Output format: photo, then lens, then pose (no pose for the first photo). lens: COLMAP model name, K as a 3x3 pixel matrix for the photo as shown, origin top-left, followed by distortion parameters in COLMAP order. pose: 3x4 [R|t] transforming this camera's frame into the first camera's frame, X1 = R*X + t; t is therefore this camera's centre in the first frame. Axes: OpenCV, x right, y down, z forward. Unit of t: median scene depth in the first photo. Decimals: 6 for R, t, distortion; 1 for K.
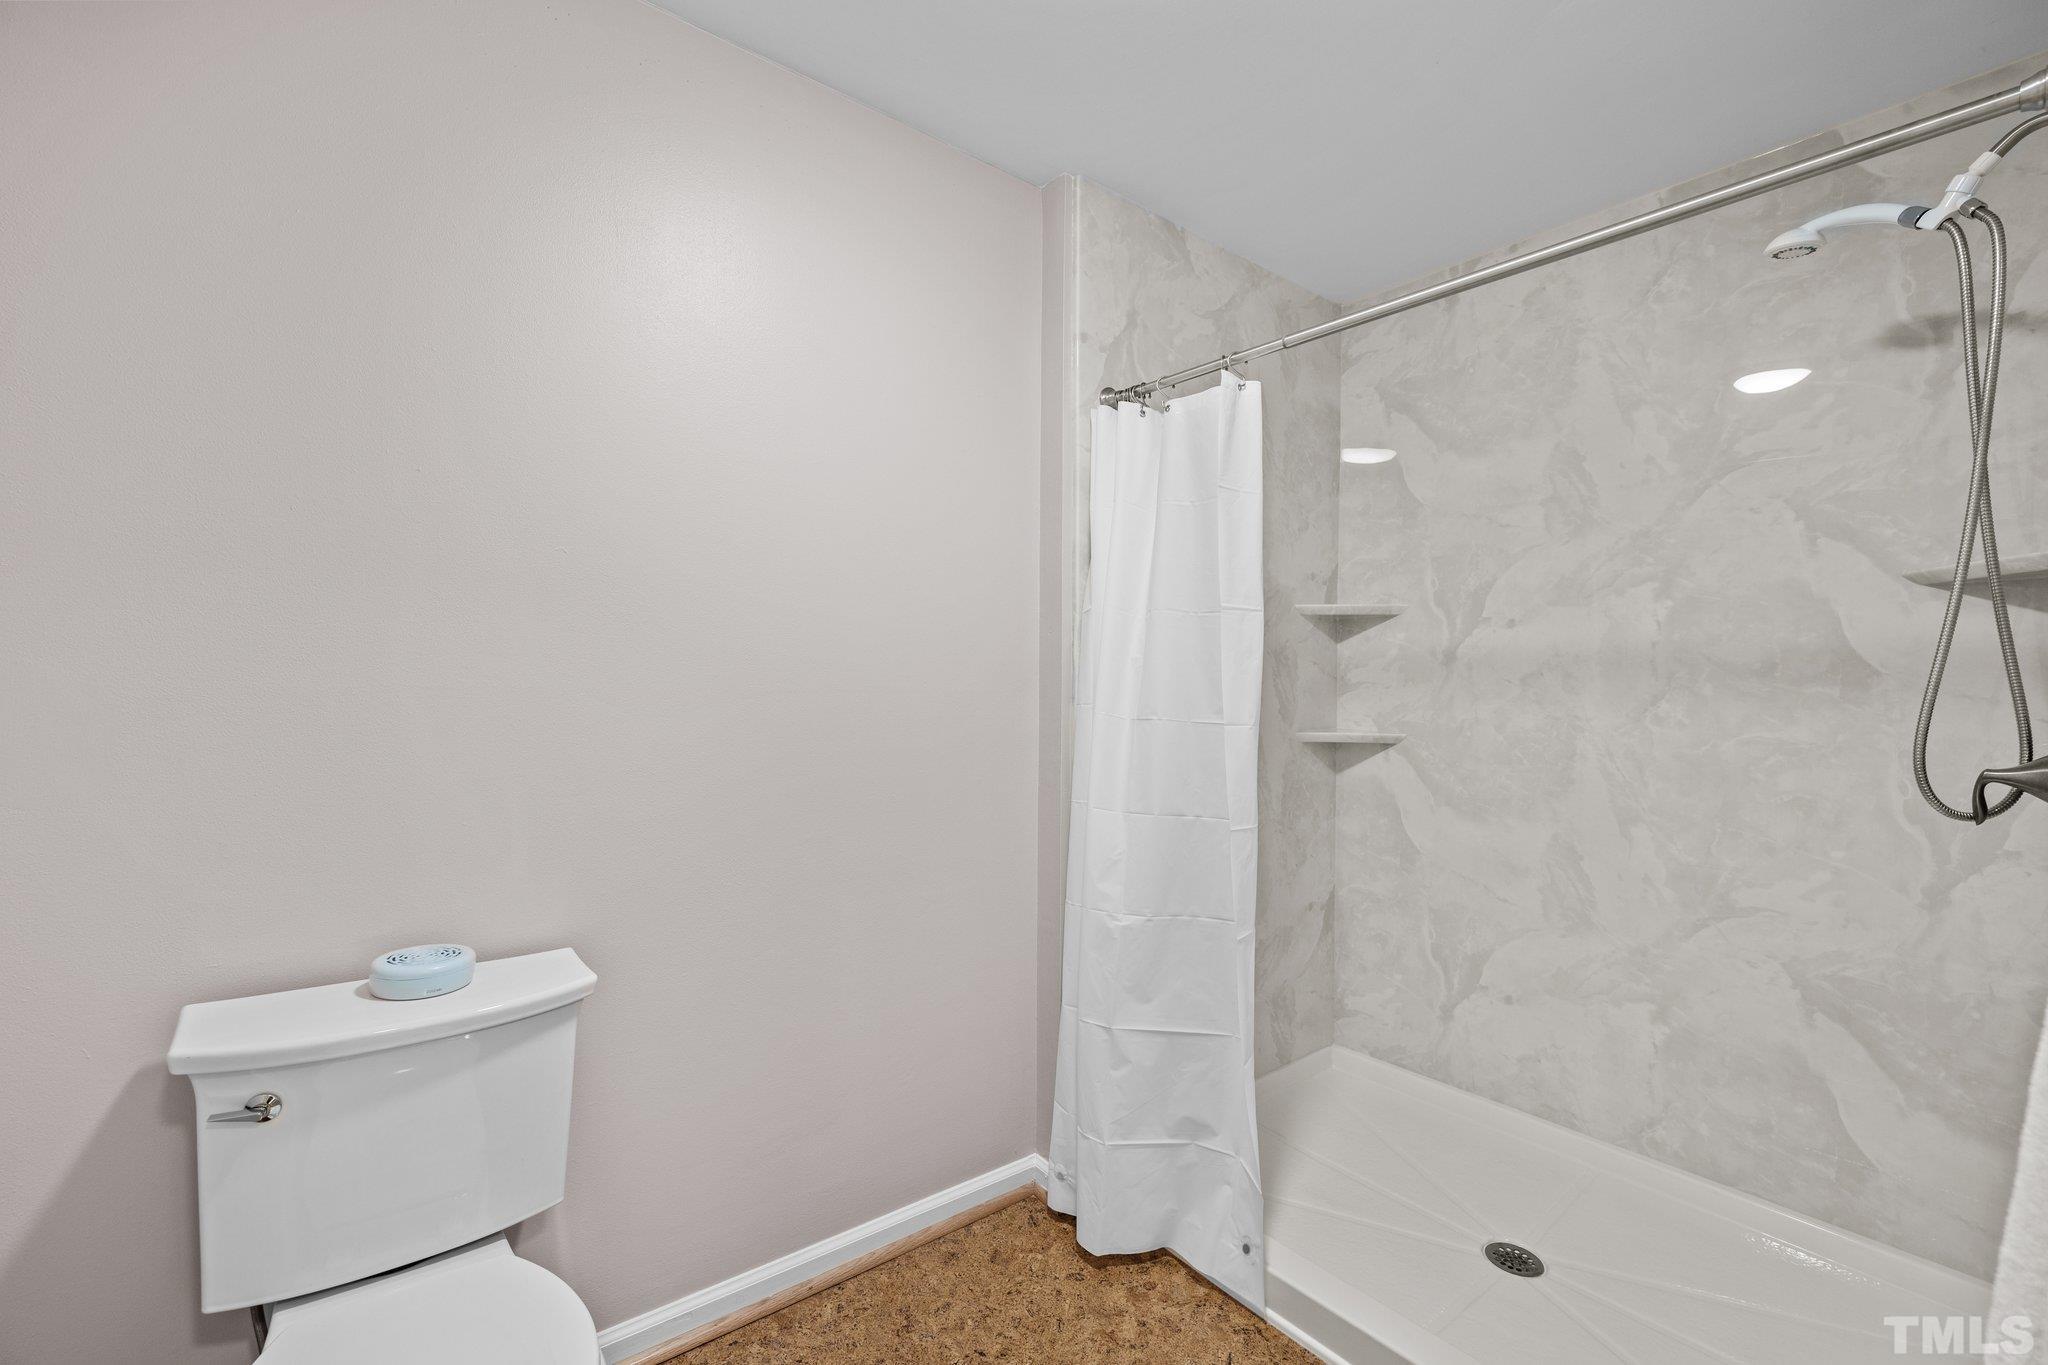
lens RADIAL K [[866.5, 0, 1026.7], [0, 866.5, 677.4], [0, 0, 1]] dist [-0.000657, 0.000163]
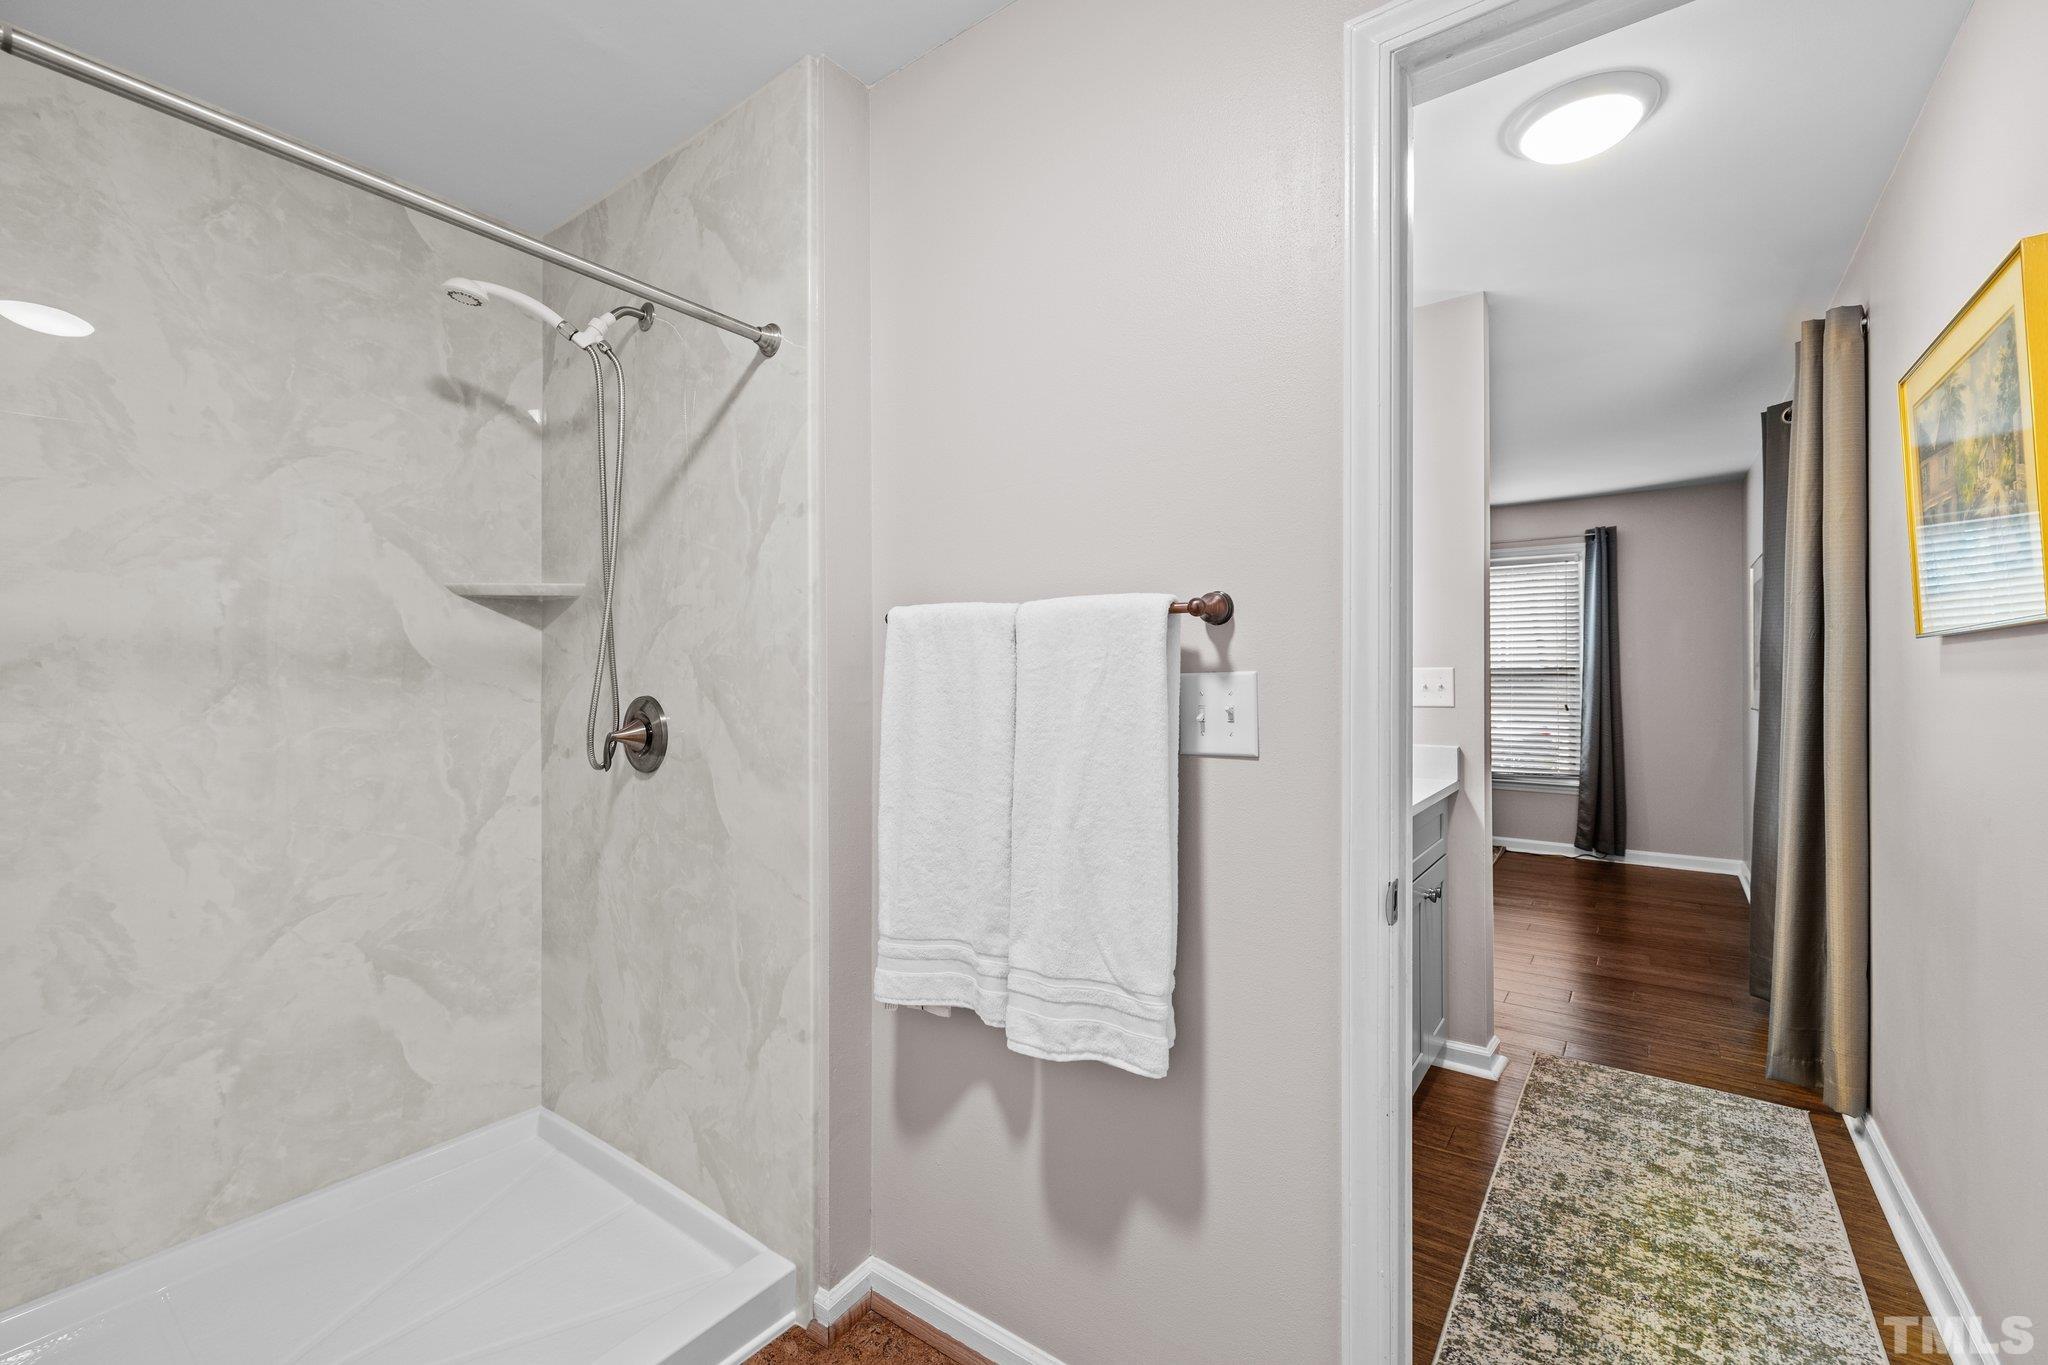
lens RADIAL K [[866.5, 0, 1026.7], [0, 866.5, 677.4], [0, 0, 1]] dist [-0.000657, 0.000163]
pose [[-0.268853, -0.002985, 0.963176, -0.333616], [0.001594, 0.999992, 0.003544, 0.006746], [-0.963180, 0.002488, -0.268847, 0.474962]]
